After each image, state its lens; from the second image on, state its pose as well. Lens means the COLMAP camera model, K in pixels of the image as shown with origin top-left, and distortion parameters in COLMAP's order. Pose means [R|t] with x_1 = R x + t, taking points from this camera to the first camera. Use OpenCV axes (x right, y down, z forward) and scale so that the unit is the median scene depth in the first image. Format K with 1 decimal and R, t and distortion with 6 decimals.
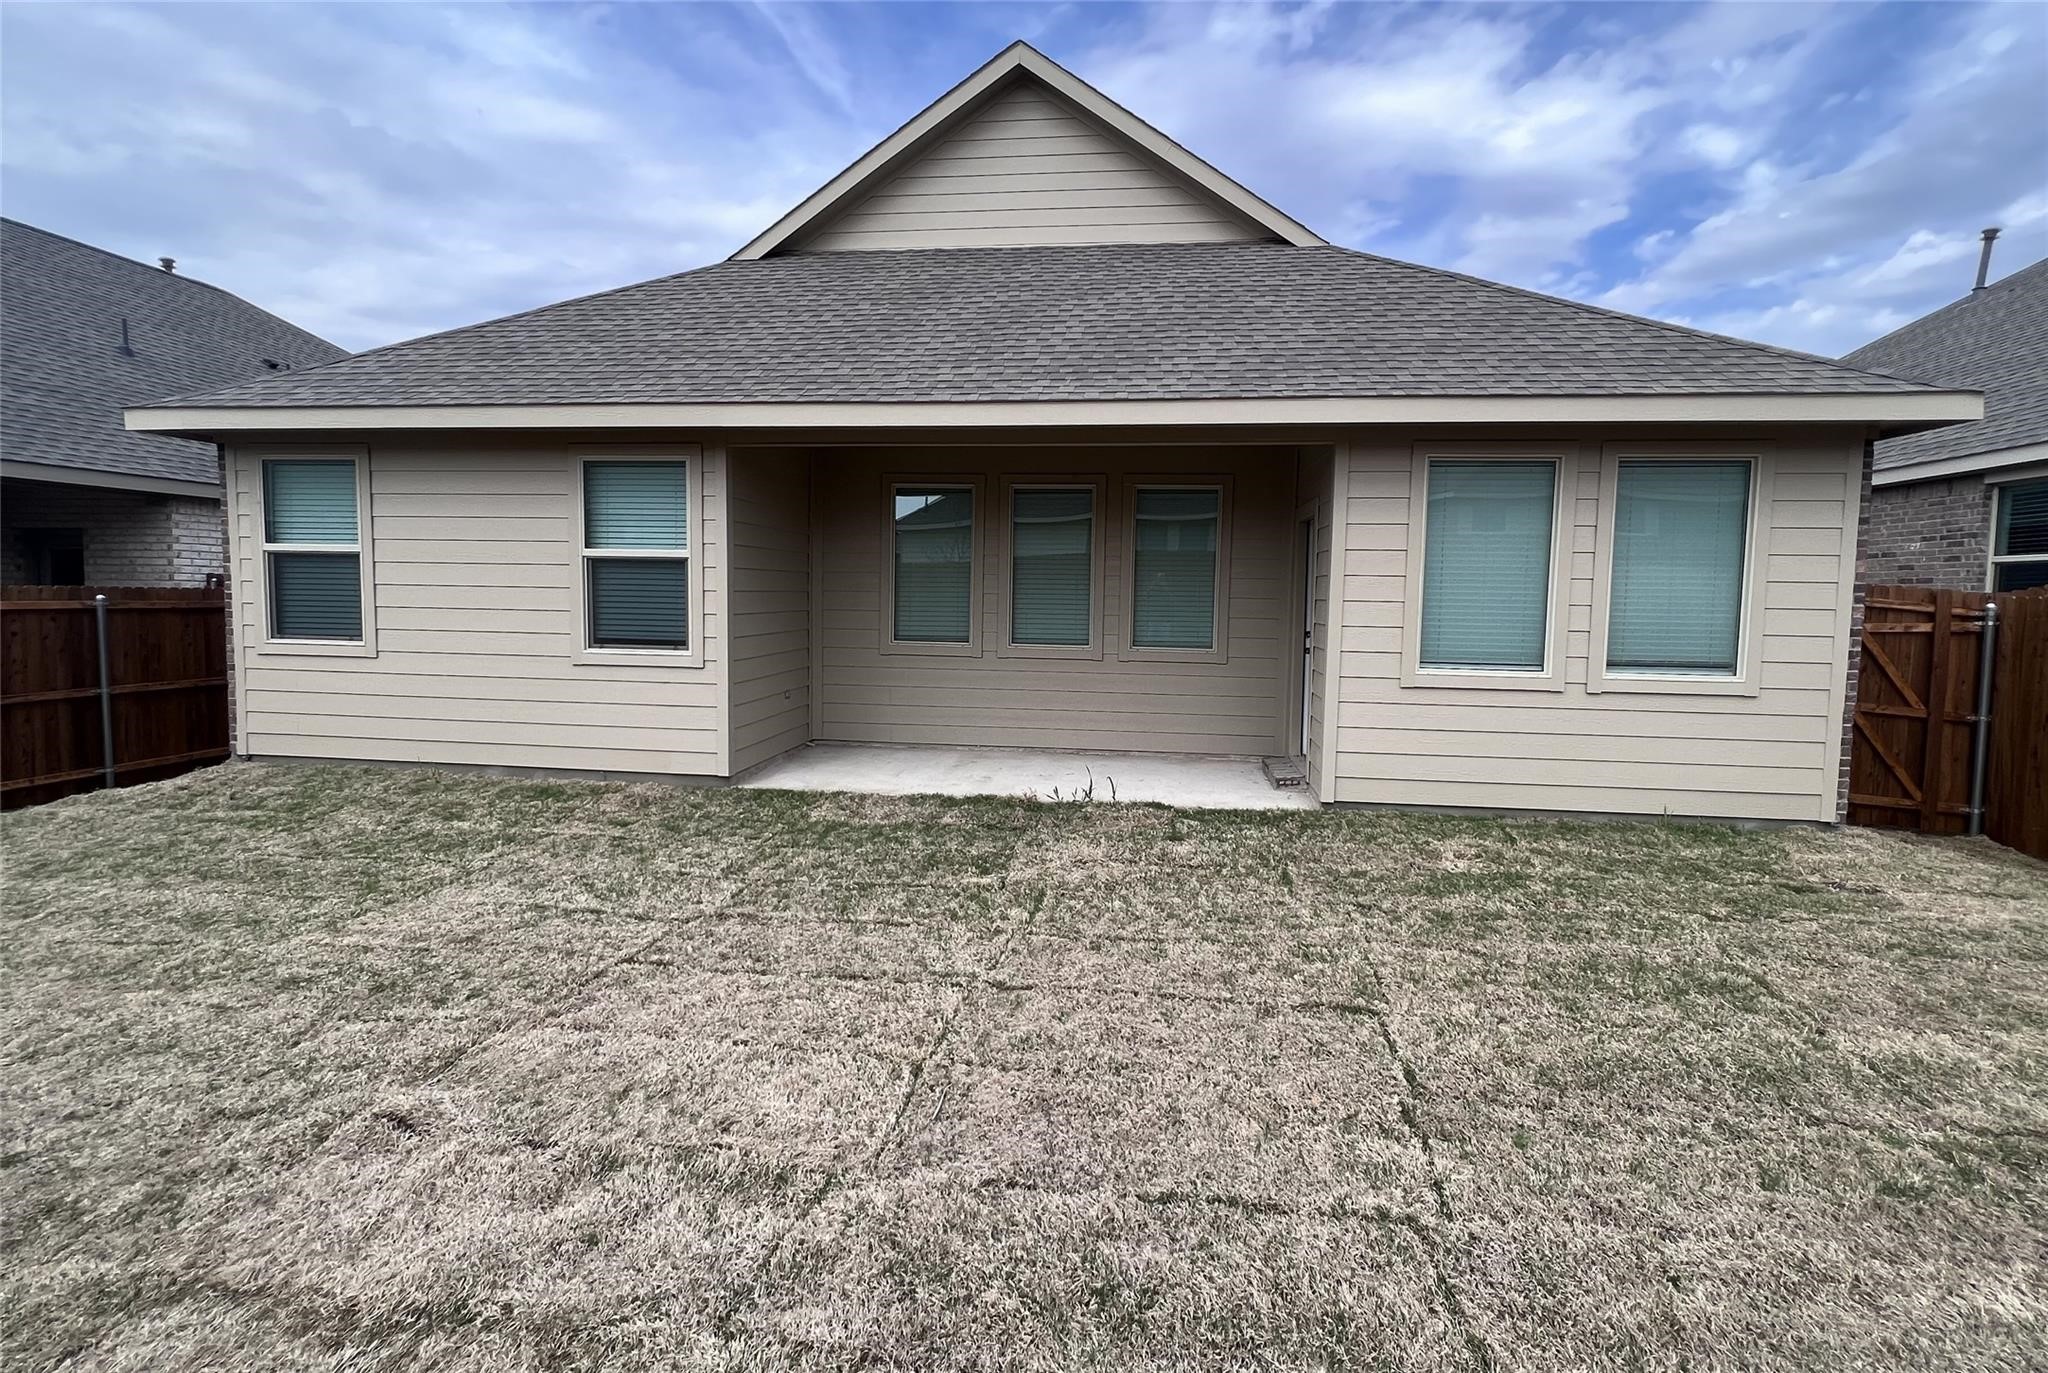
lens RADIAL K [[926.7, 0, 1024.8], [0, 926.7, 664.9], [0, 0, 1]] dist [0.001496, 0.000267]
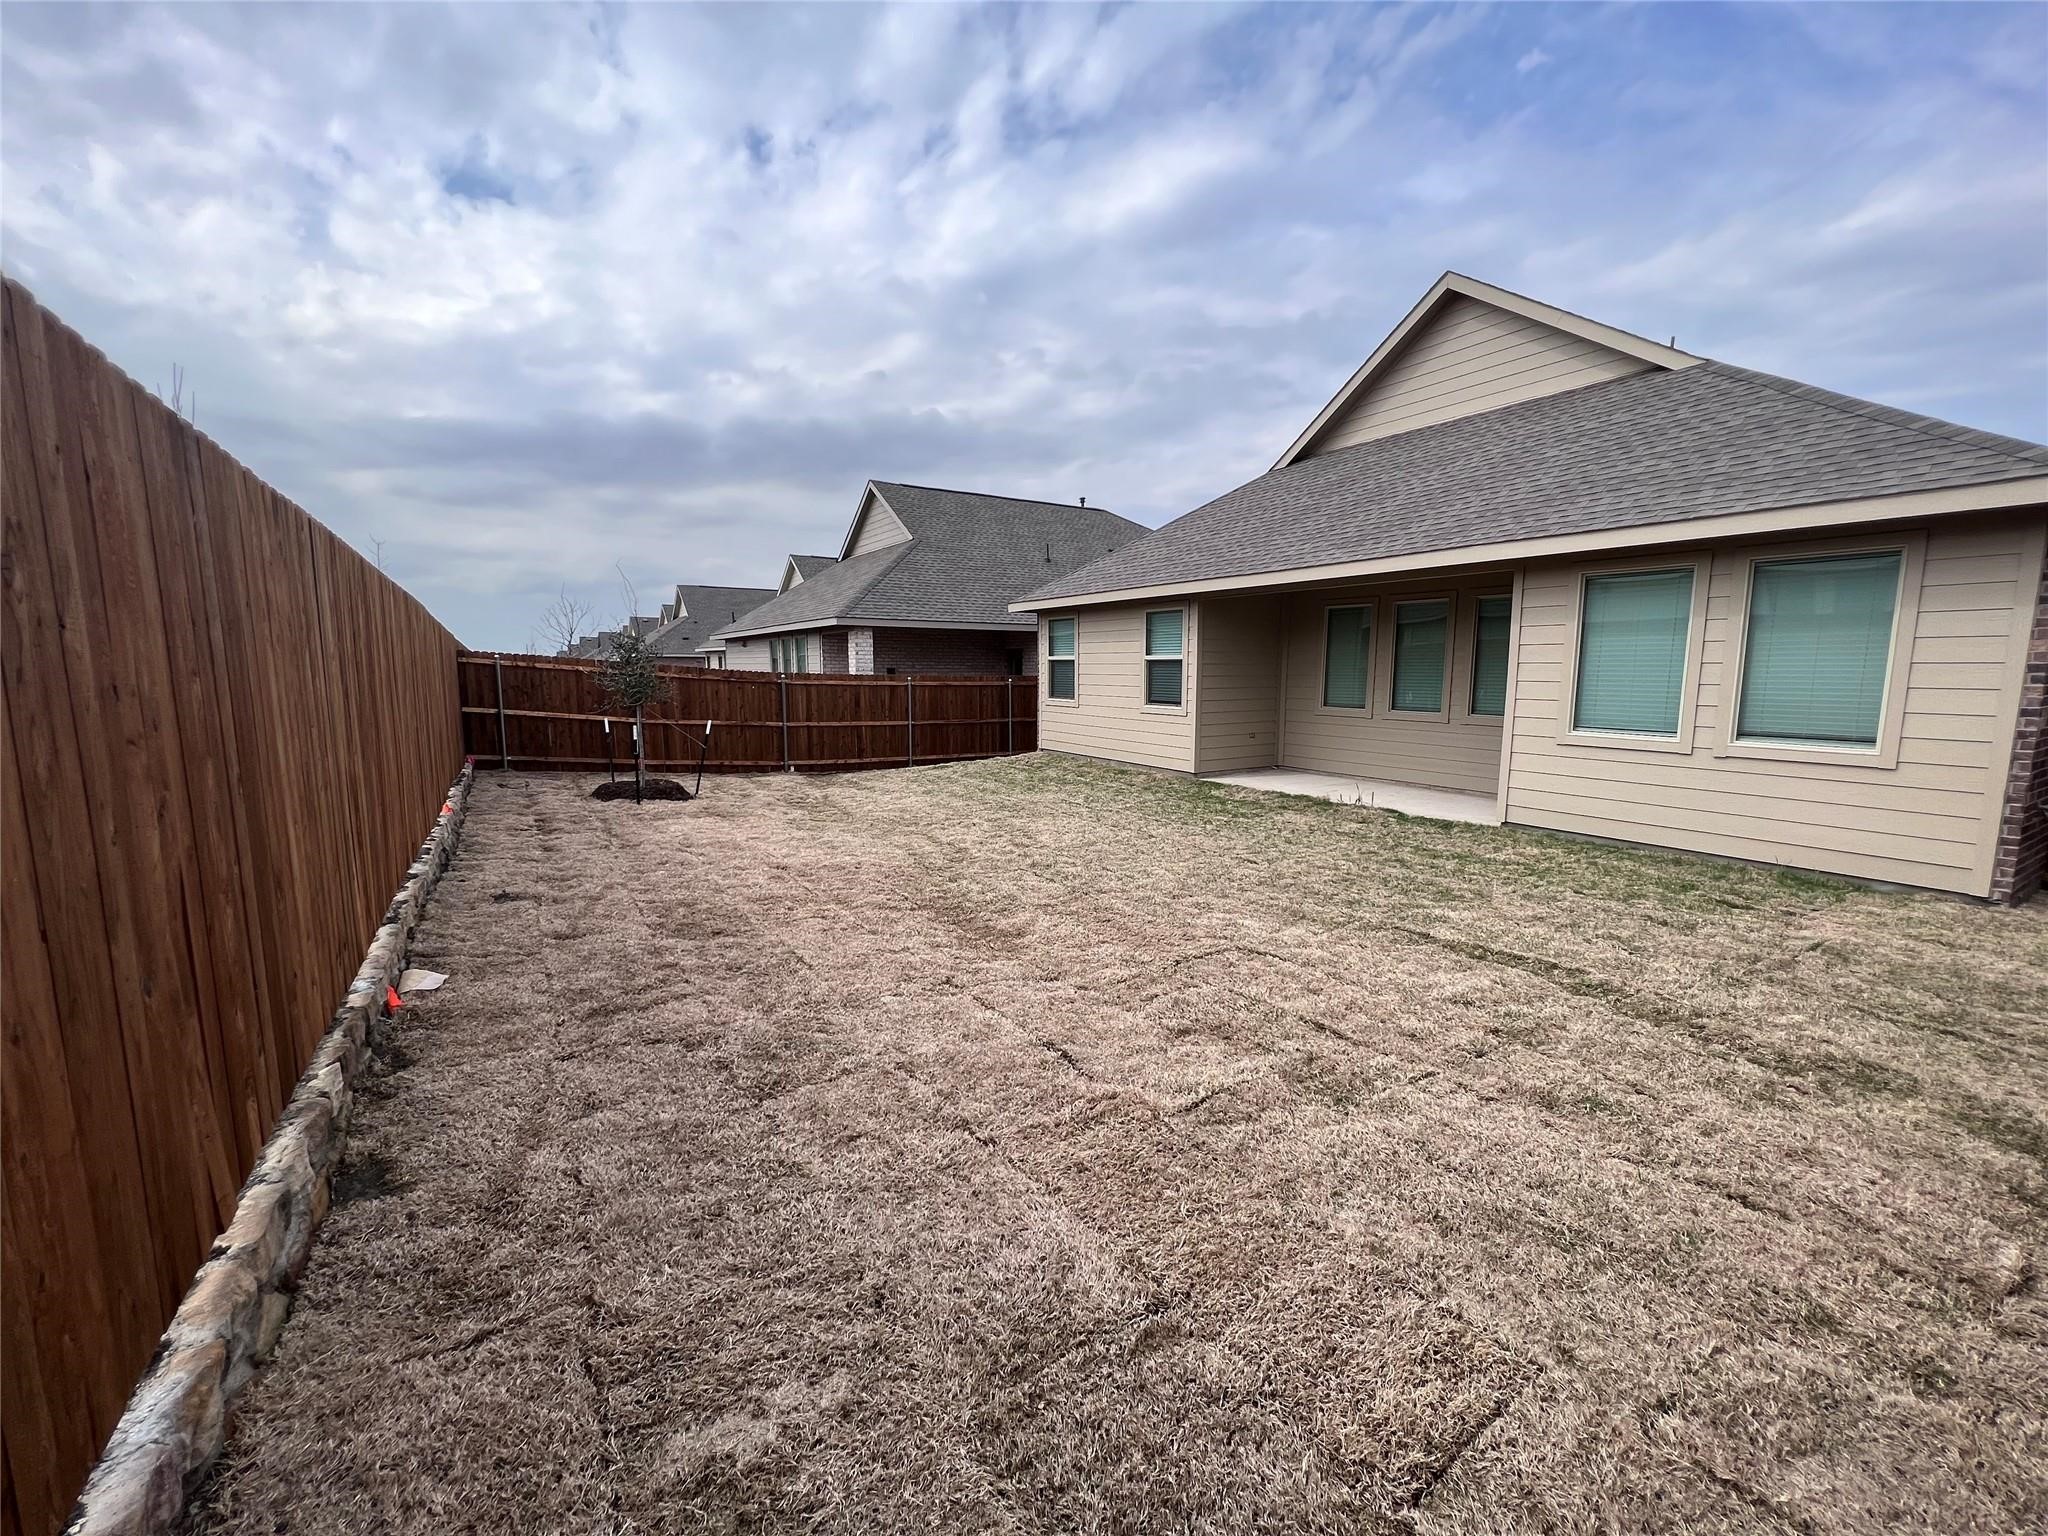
lens RADIAL K [[817.6, 0, 1022.7], [0, 817.6, 773.5], [0, 0, 1]] dist [-0.001310, -0.000155]
pose [[0.627910, 0.085129, -0.773617, 0.772275], [-0.045067, 0.996309, 0.073055, 0.013352], [0.776980, -0.011007, 0.629429, -0.344797]]
